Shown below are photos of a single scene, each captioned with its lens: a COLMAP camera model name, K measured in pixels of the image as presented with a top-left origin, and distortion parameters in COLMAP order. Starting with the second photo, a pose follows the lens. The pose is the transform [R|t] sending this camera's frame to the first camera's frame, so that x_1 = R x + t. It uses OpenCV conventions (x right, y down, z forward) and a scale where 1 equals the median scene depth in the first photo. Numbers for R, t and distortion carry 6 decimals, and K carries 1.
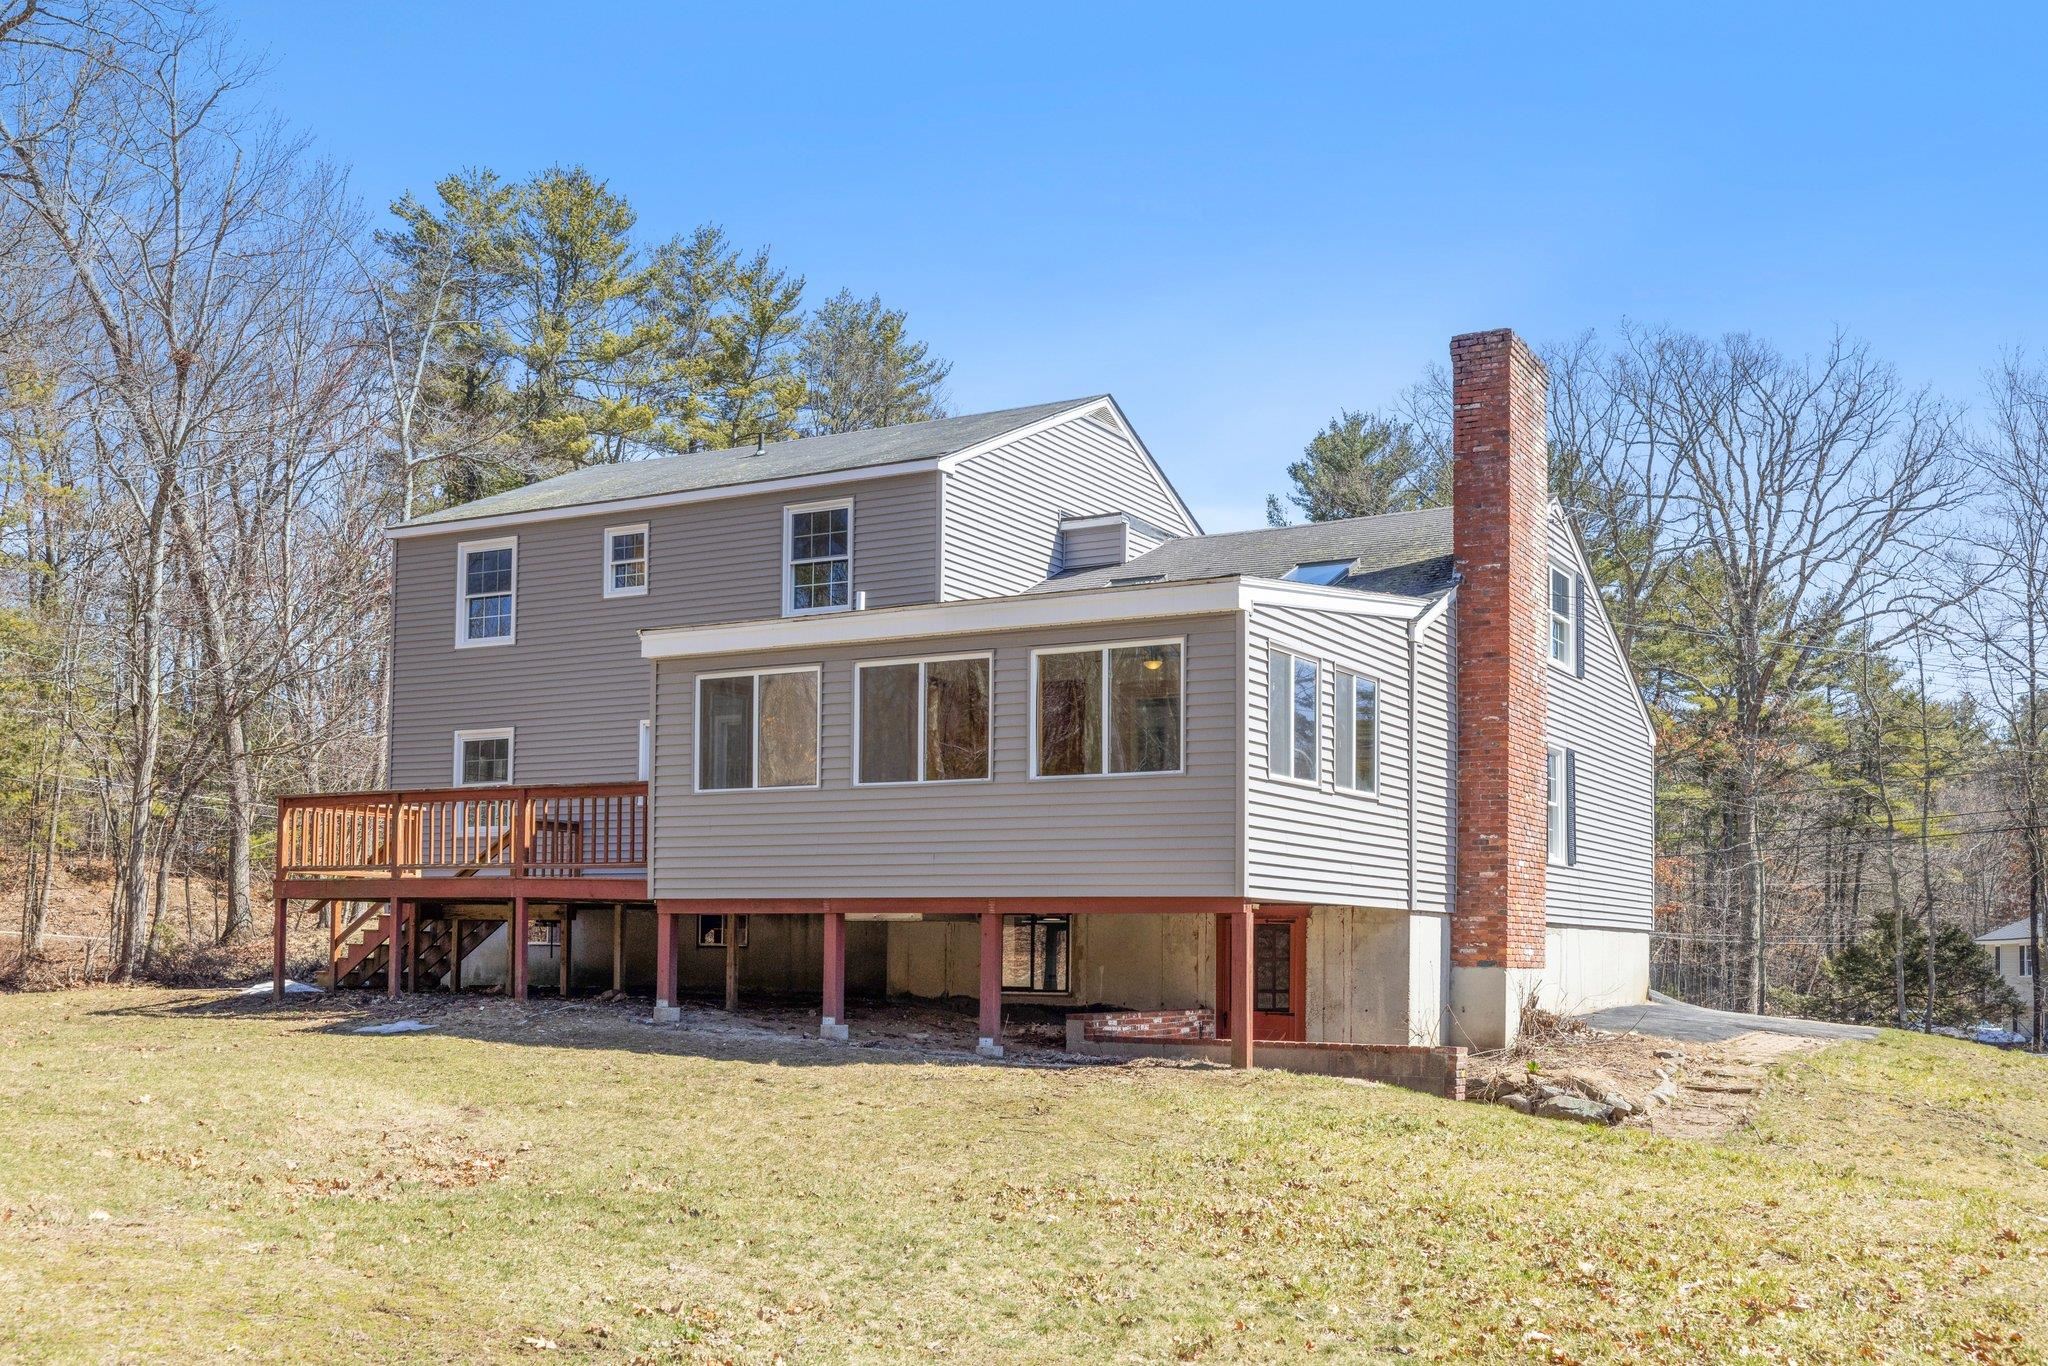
lens RADIAL K [[2335.8, 0, 1023.4], [0, 2335.8, 784.3], [0, 0, 1]] dist [-0.021579, -0.004090]
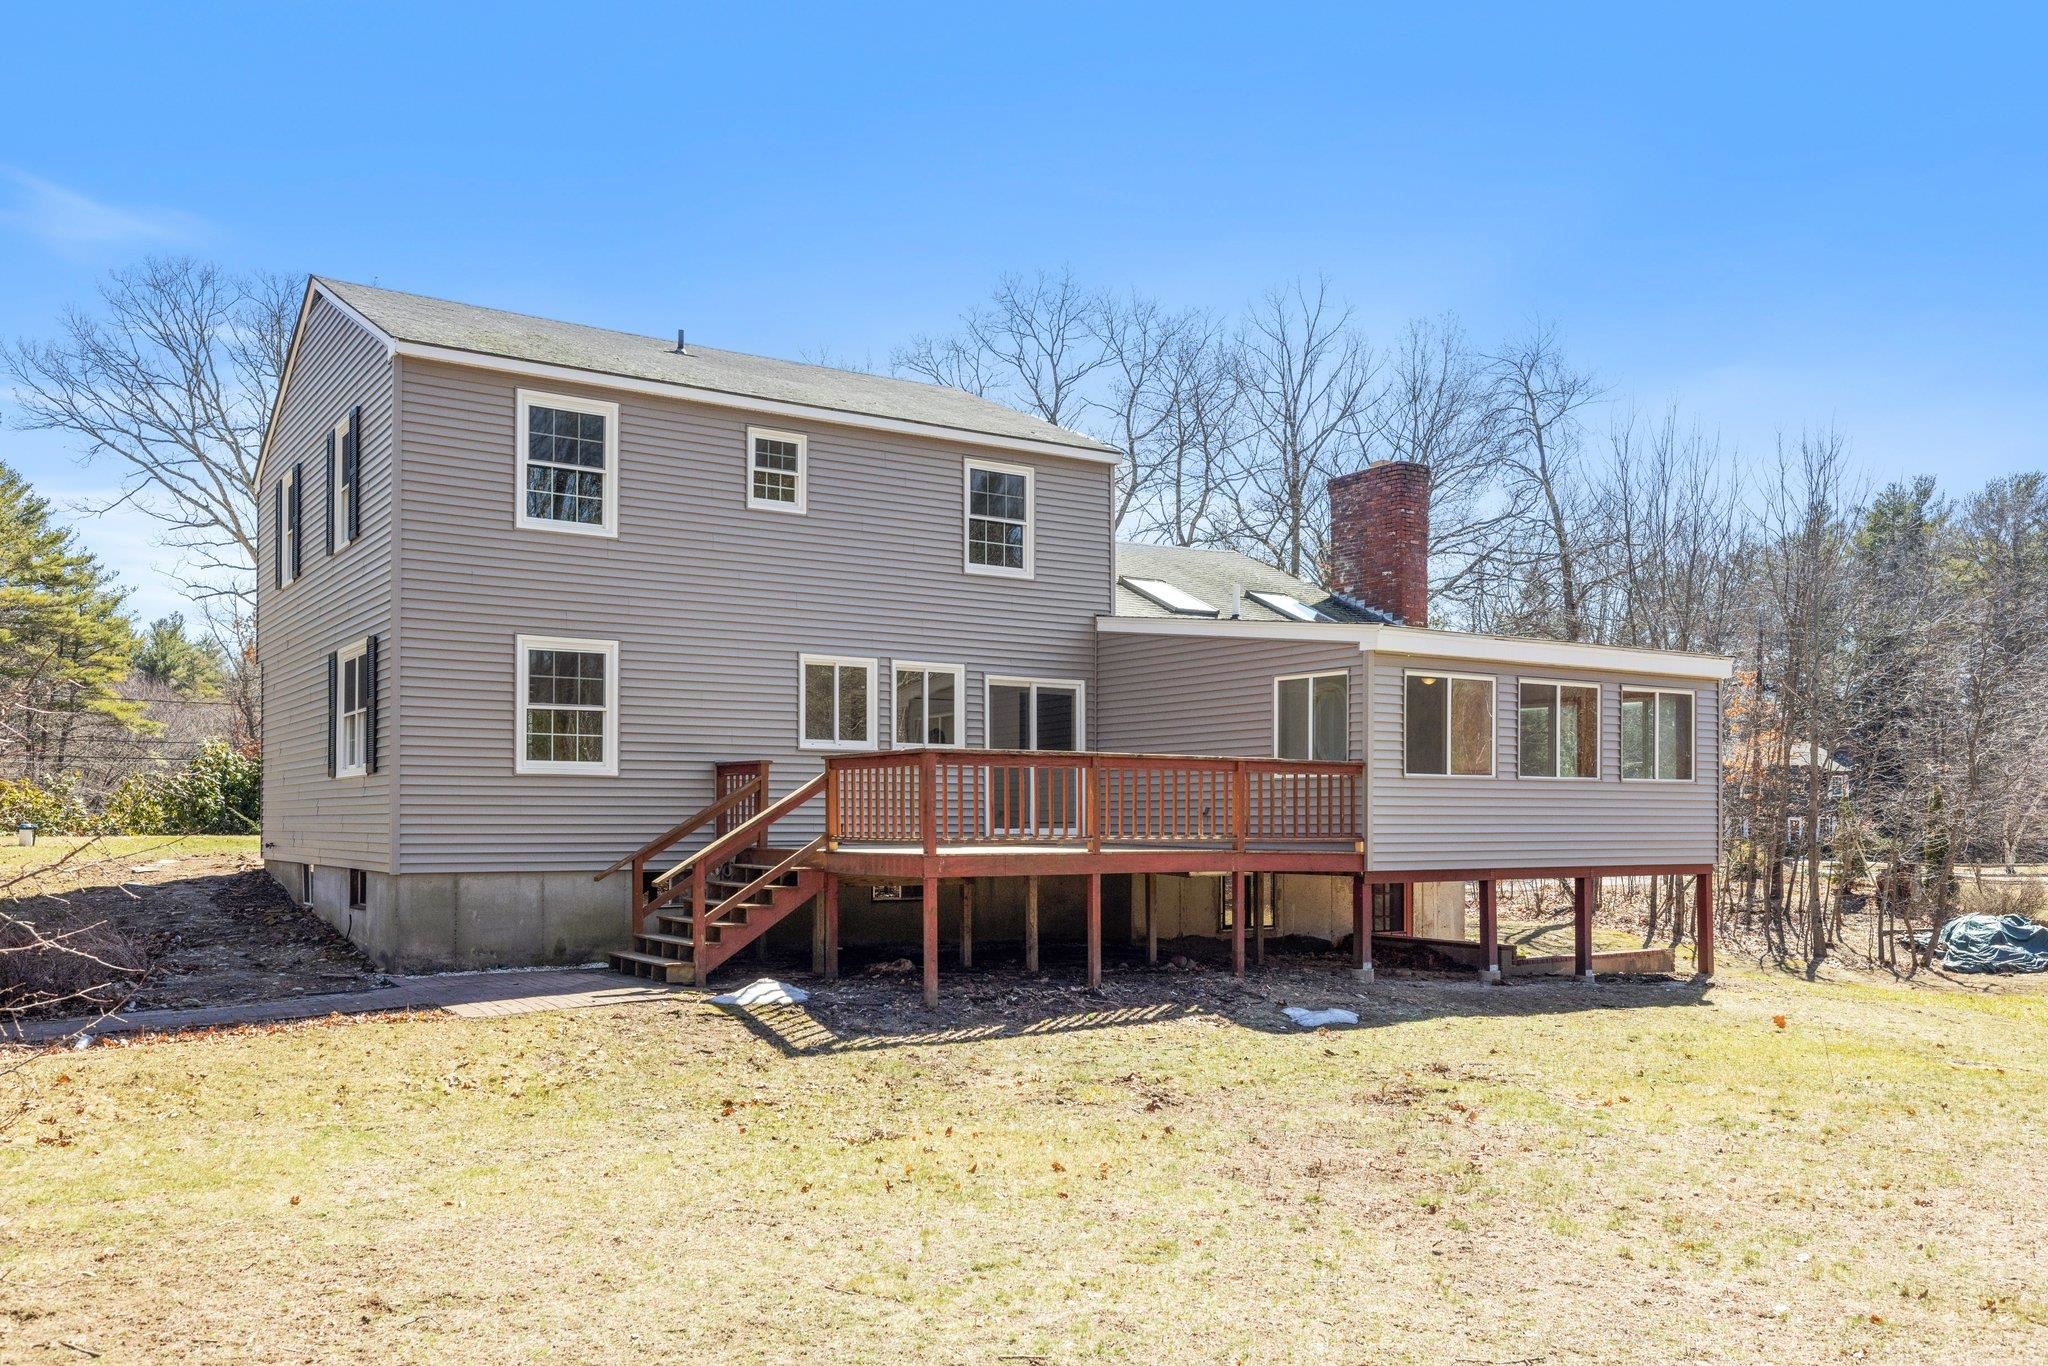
lens RADIAL K [[1802.2, 0, 1024.0], [0, 1802.2, 683.0], [0, 0, 1]] dist [0.001906, -0.000663]
pose [[0.342946, 0.052106, 0.937909, -0.869202], [-0.072413, 0.996956, -0.028909, -0.002357], [-0.936560, -0.058003, 0.345676, 0.749494]]
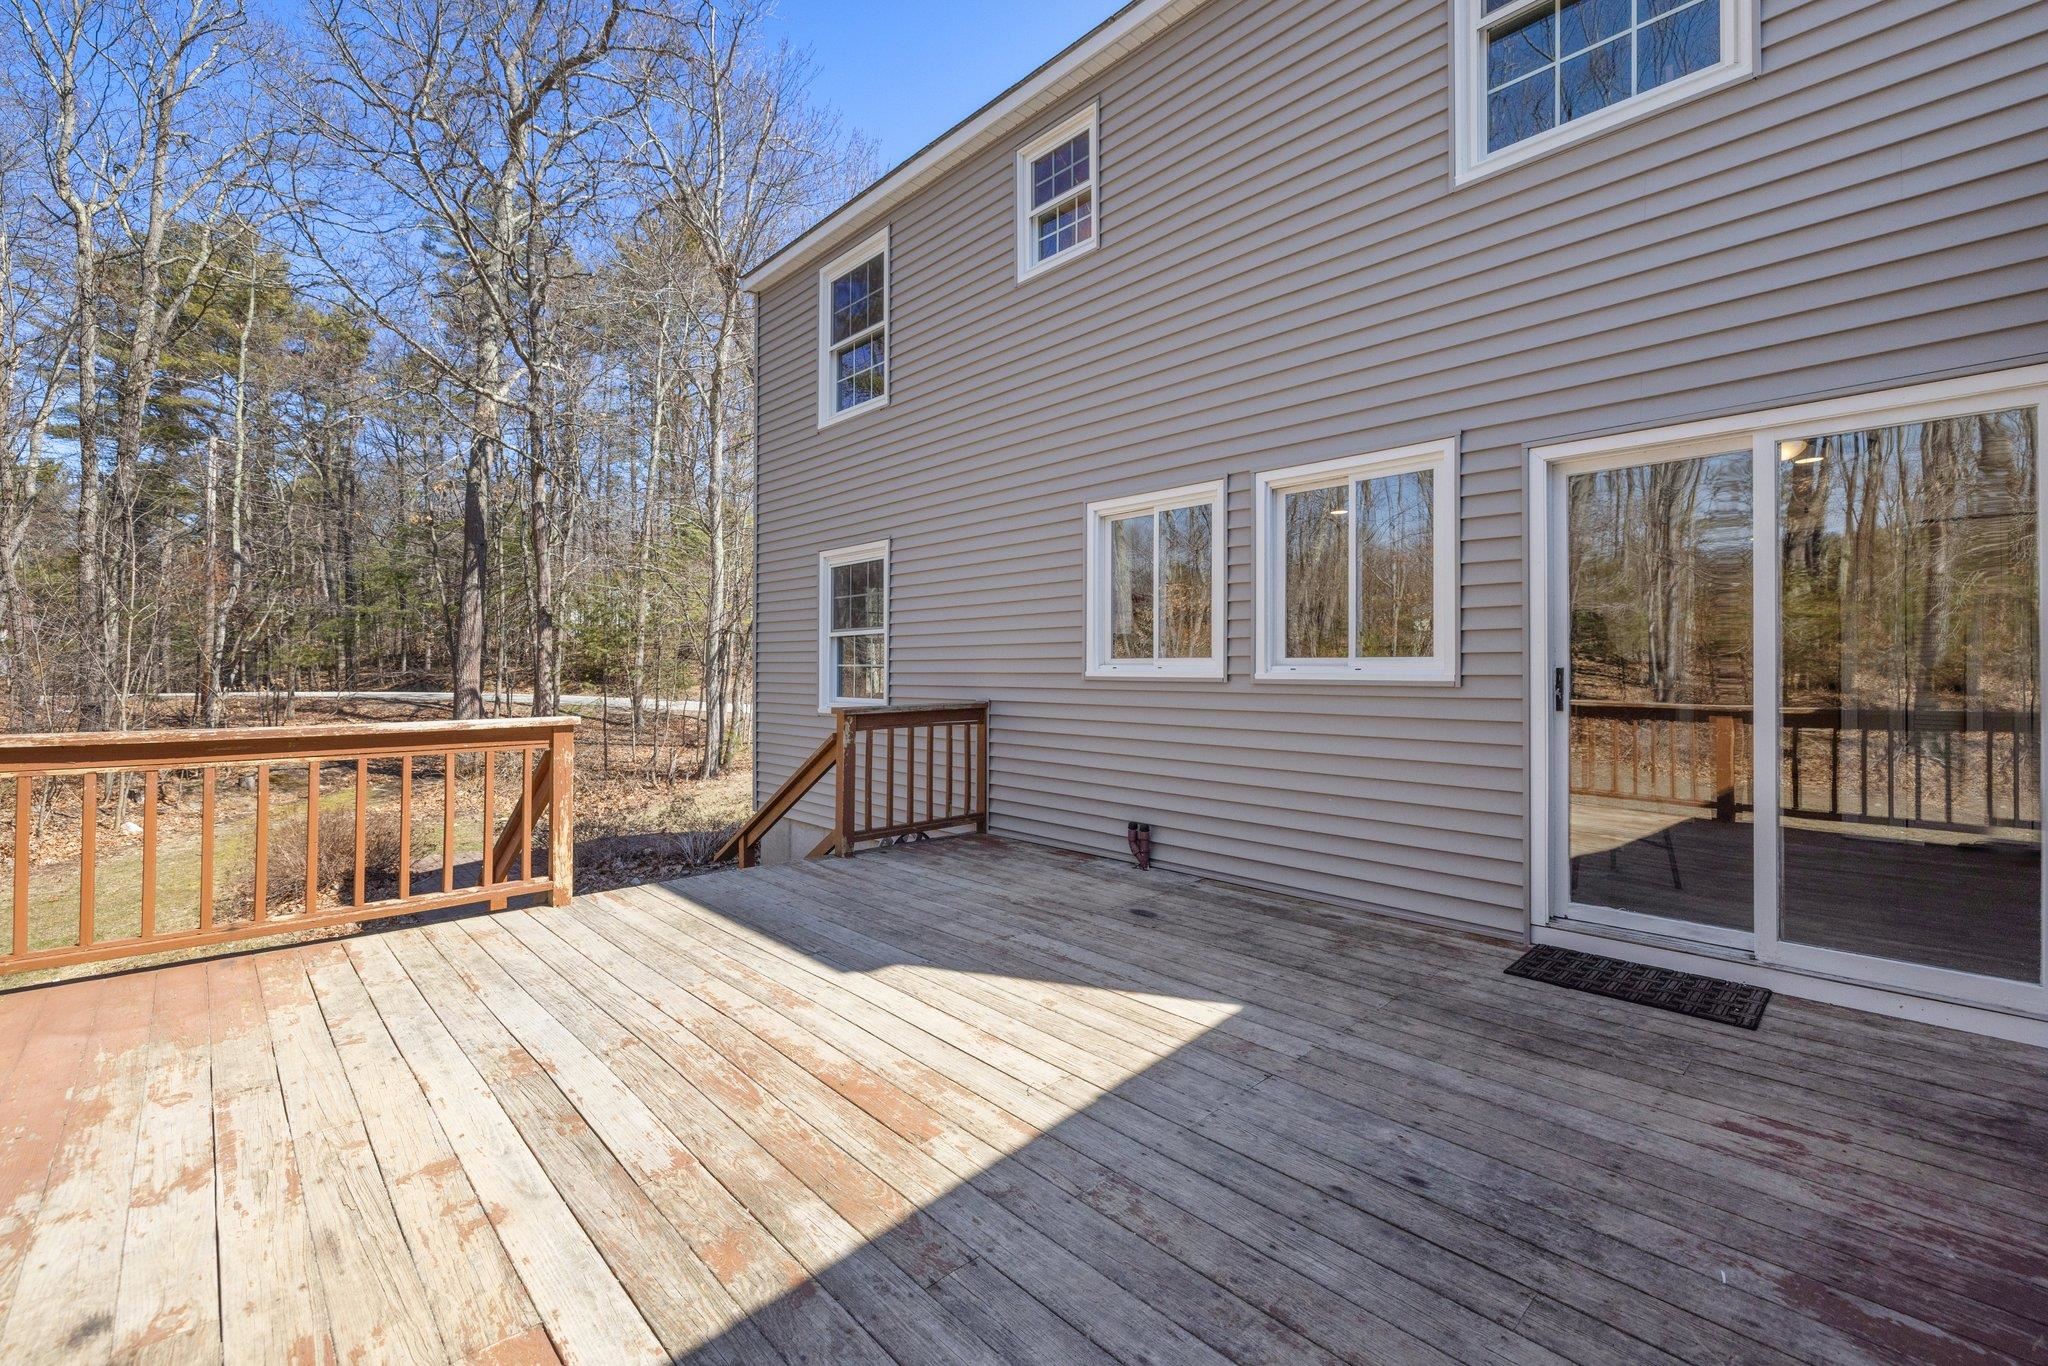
lens RADIAL K [[936.7, 0, 1024.0], [0, 936.7, 683.0], [0, 0, 1]] dist [-0.000560, 0.000119]
pose [[0.965521, -0.004843, -0.260282, -0.138796], [0.026464, 0.996473, 0.079627, -0.006532], [0.258978, -0.083770, 0.962244, 0.886010]]
